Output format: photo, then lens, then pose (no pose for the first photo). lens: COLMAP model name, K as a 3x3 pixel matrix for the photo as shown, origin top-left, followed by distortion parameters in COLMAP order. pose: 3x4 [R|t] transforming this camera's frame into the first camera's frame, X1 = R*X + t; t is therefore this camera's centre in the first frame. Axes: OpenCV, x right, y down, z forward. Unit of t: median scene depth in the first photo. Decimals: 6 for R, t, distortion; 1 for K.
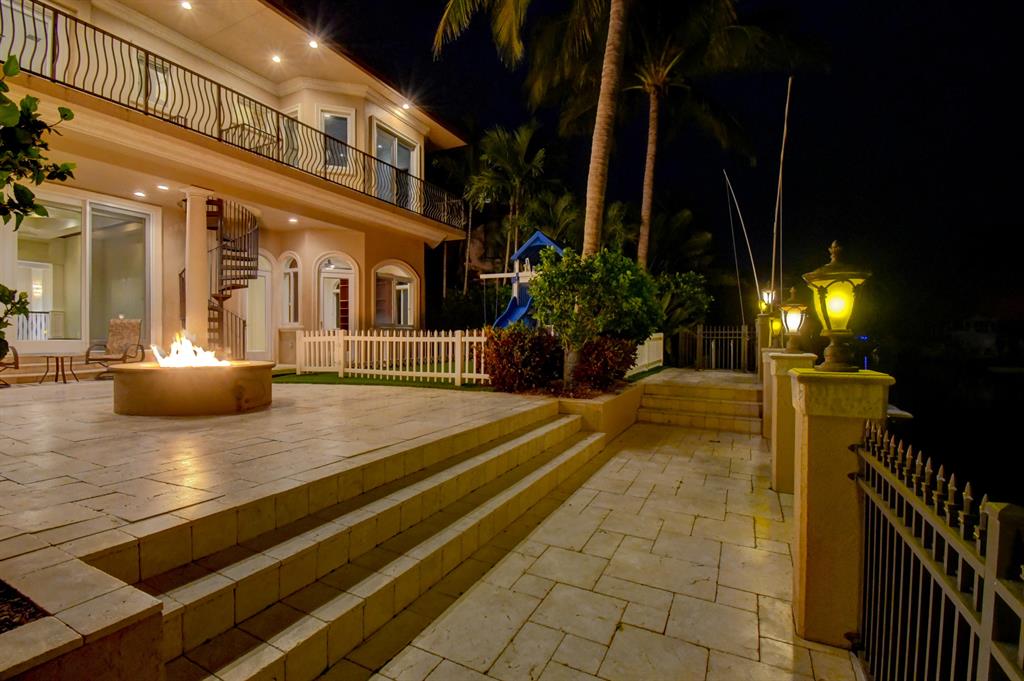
lens RADIAL K [[456.5, 0, 514.8], [0, 456.5, 343.8], [0, 0, 1]] dist [0.001505, -0.016243]
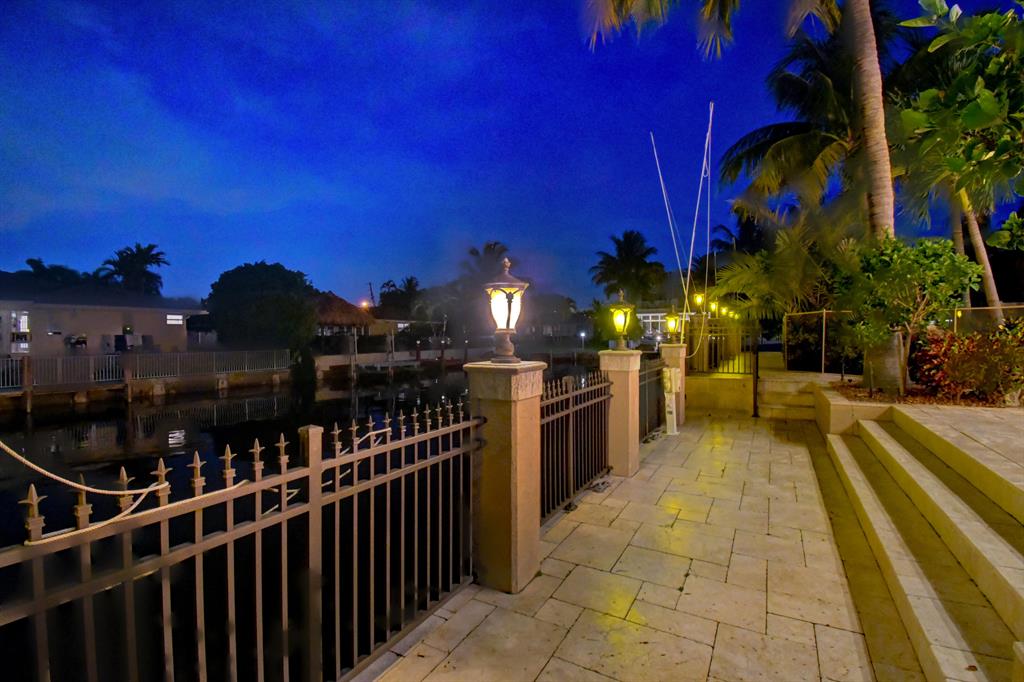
lens RADIAL K [[456.5, 0, 507.2], [0, 456.5, 340.6], [0, 0, 1]] dist [0.001505, -0.016243]
pose [[-0.998164, -0.002848, 0.060502, 0.648251], [-0.000634, 0.999330, 0.036582, -0.038567], [-0.060565, 0.036476, -0.997498, 1.854478]]
